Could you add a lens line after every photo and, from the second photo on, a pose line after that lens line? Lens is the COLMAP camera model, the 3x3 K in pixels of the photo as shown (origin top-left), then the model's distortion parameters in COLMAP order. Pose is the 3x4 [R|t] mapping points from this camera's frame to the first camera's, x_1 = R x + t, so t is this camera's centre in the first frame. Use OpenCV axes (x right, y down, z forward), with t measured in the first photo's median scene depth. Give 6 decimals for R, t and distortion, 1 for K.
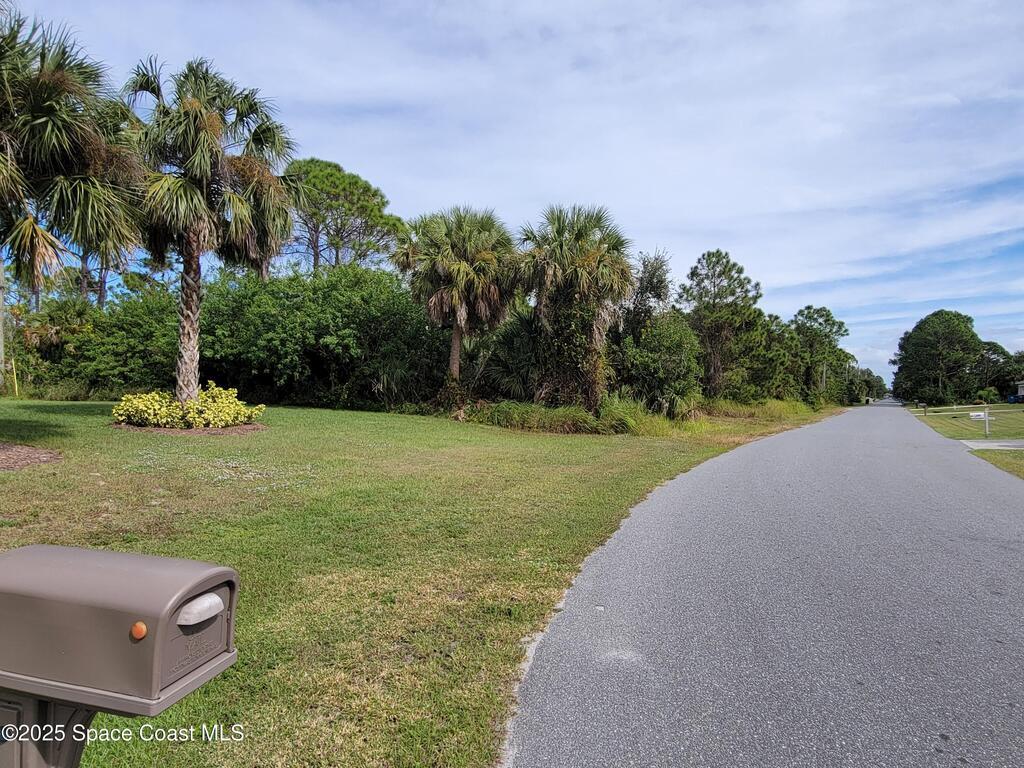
lens RADIAL K [[672.1, 0, 511.1], [0, 672.1, 385.0], [0, 0, 1]] dist [0.009659, -0.006085]
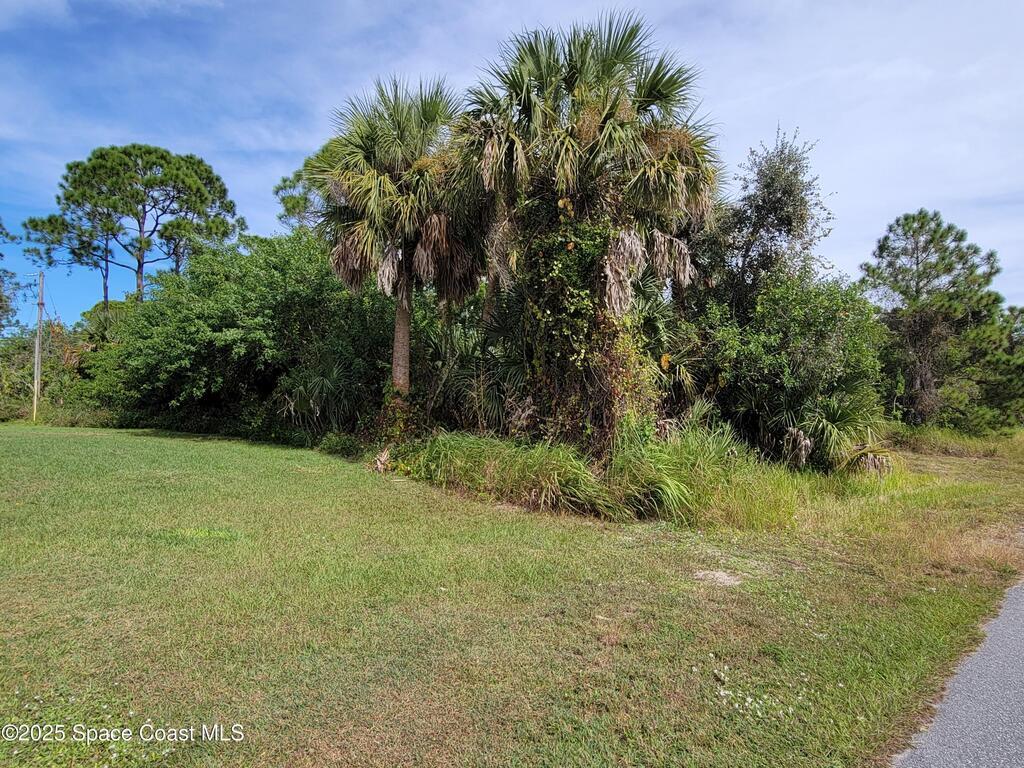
lens RADIAL K [[672.1, 0, 480.2], [0, 672.1, 377.0], [0, 0, 1]] dist [0.009659, -0.006085]
pose [[0.958887, -0.016117, -0.283329, 0.069950], [0.001918, 0.998731, -0.050320, 0.003205], [0.283780, 0.047707, 0.957702, 0.227217]]
